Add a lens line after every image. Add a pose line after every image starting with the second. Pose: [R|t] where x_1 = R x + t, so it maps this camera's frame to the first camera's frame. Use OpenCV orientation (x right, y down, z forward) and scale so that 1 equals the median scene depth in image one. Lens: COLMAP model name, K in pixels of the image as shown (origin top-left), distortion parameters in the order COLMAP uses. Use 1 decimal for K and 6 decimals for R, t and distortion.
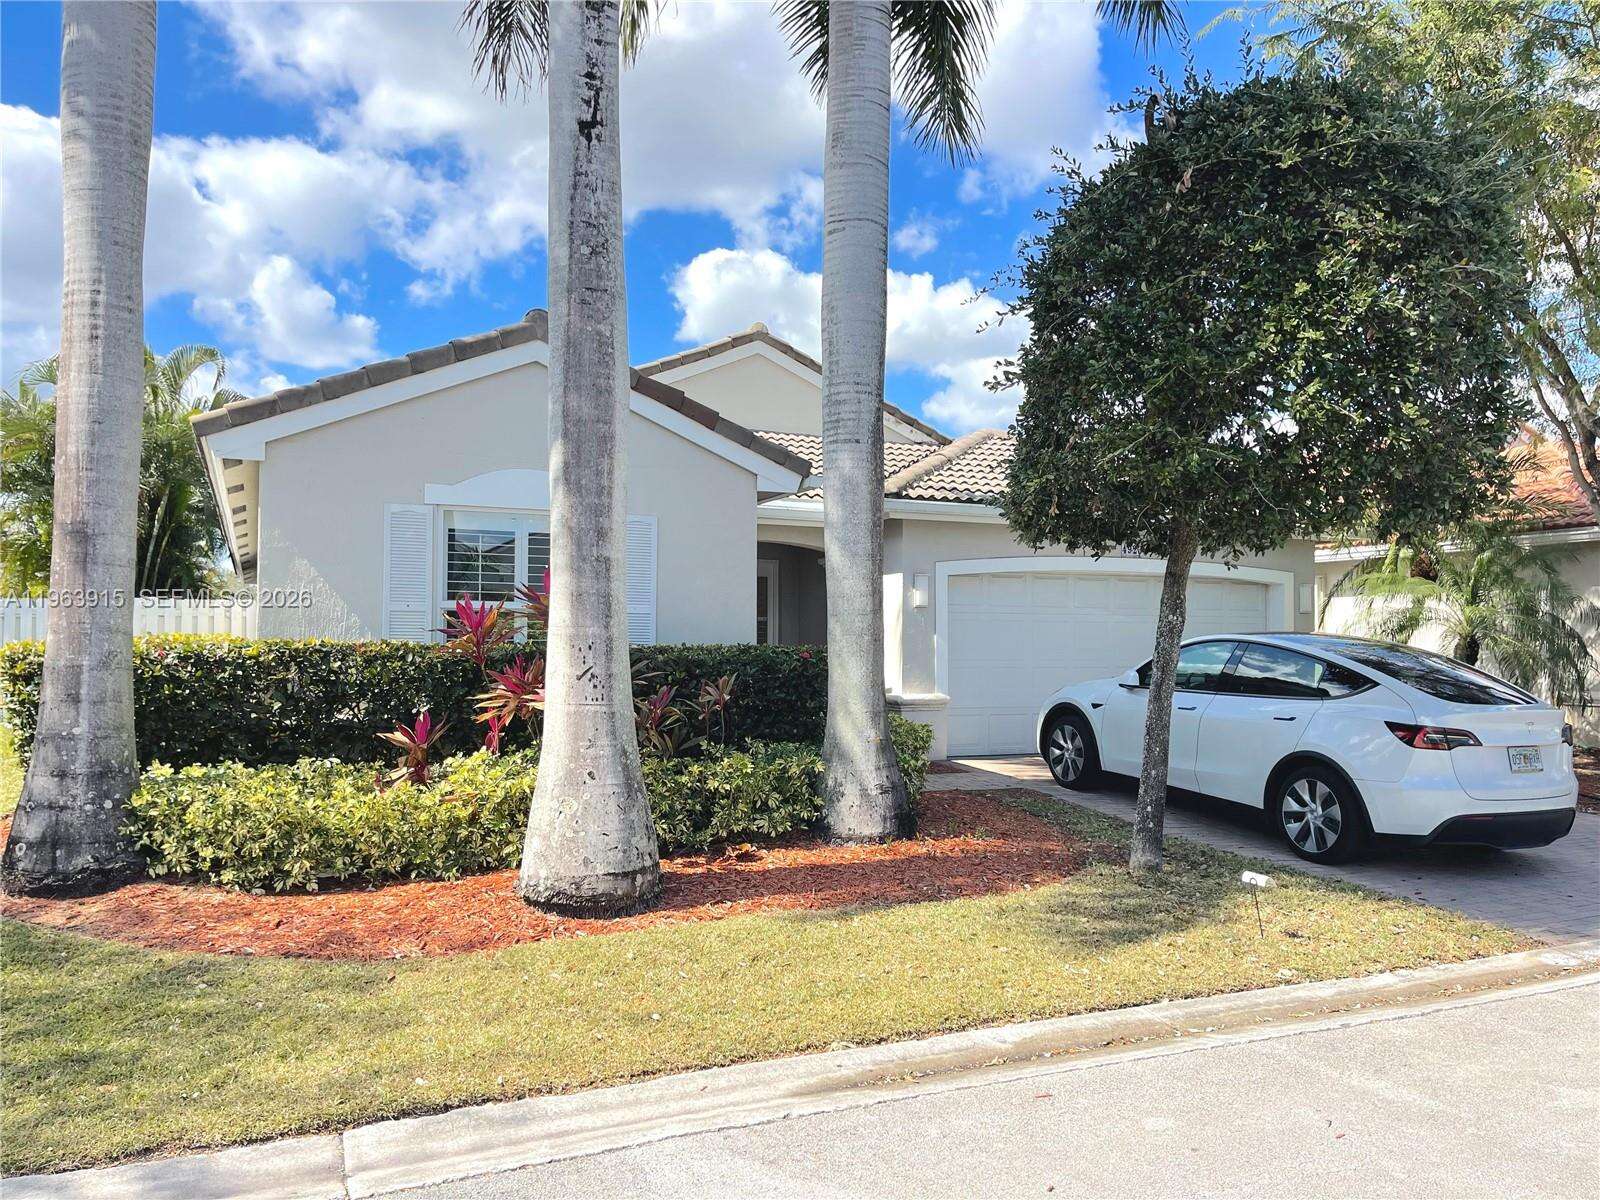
lens RADIAL K [[1203.6, 0, 800.1], [0, 1203.6, 603.6], [0, 0, 1]] dist [0.096435, -0.129661]
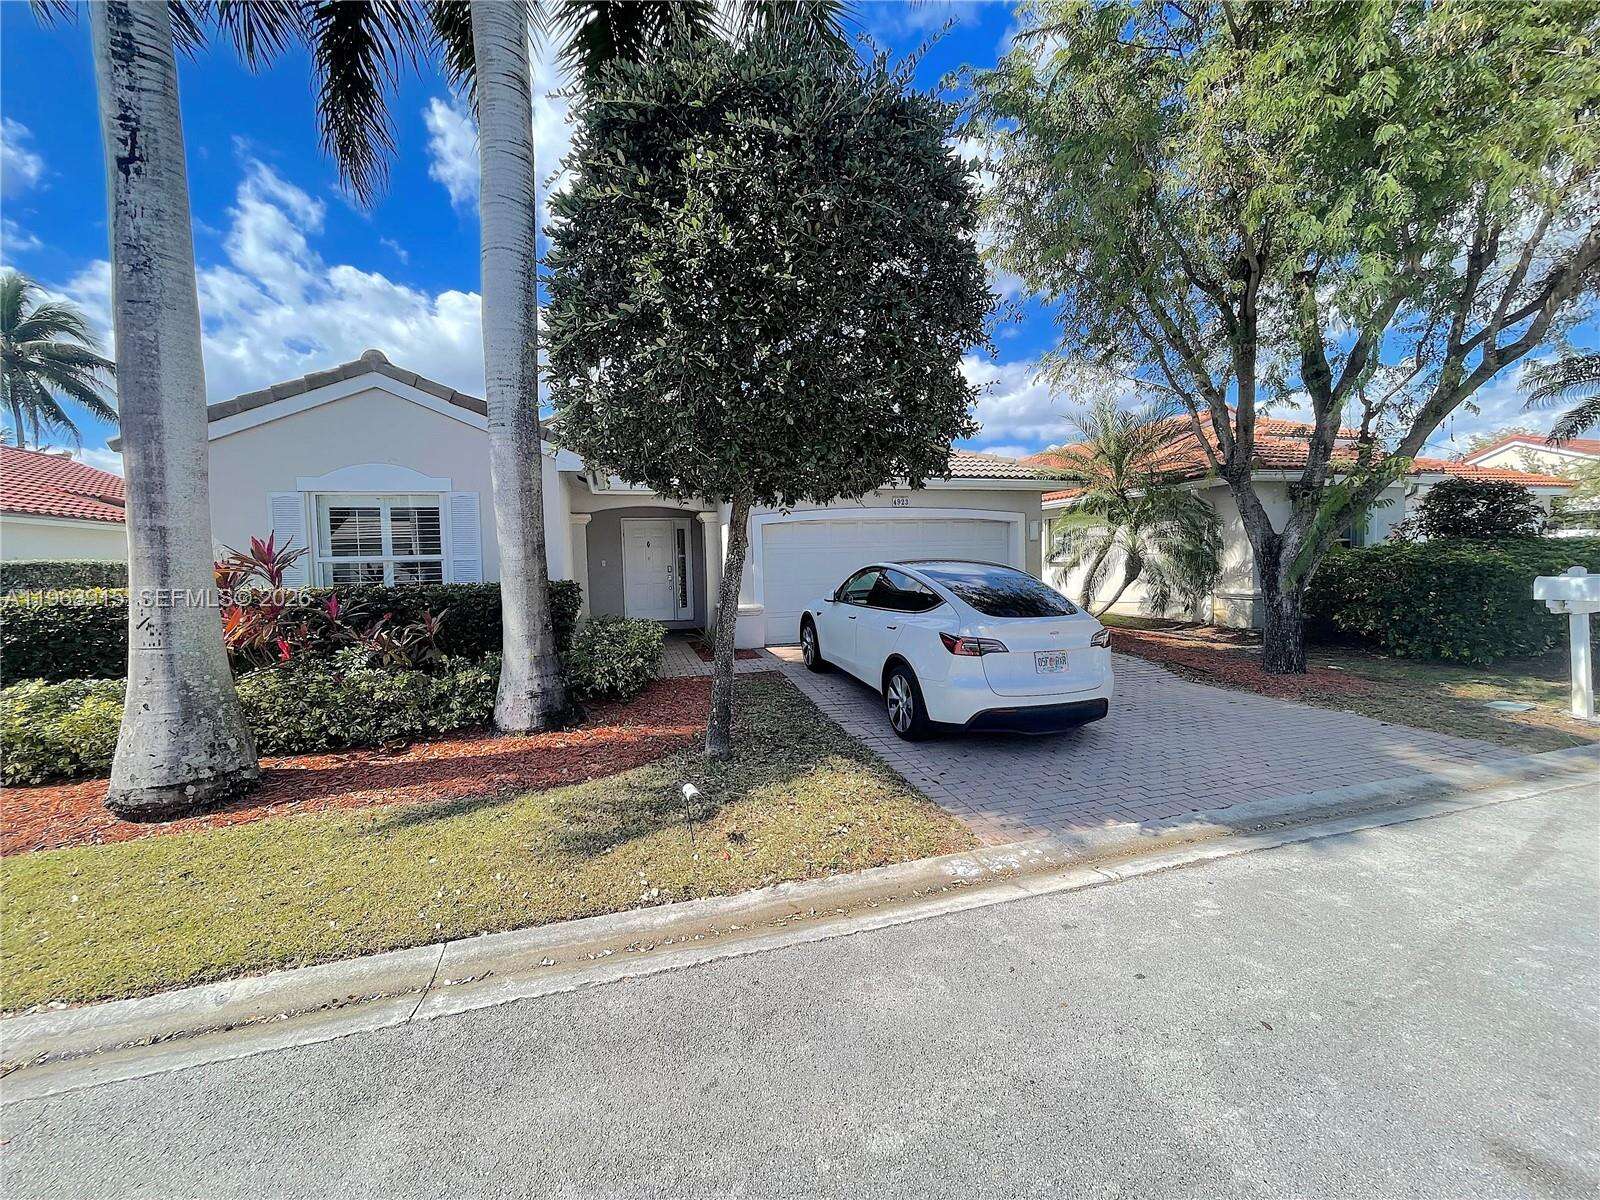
lens RADIAL K [[646.5, 0, 805.5], [0, 646.5, 591.6], [0, 0, 1]] dist [-0.000714, -0.000974]
pose [[0.991787, -0.023372, -0.125750, 0.549326], [0.033575, 0.996258, 0.079645, -0.003532], [0.123418, -0.083213, 0.988860, 0.427992]]
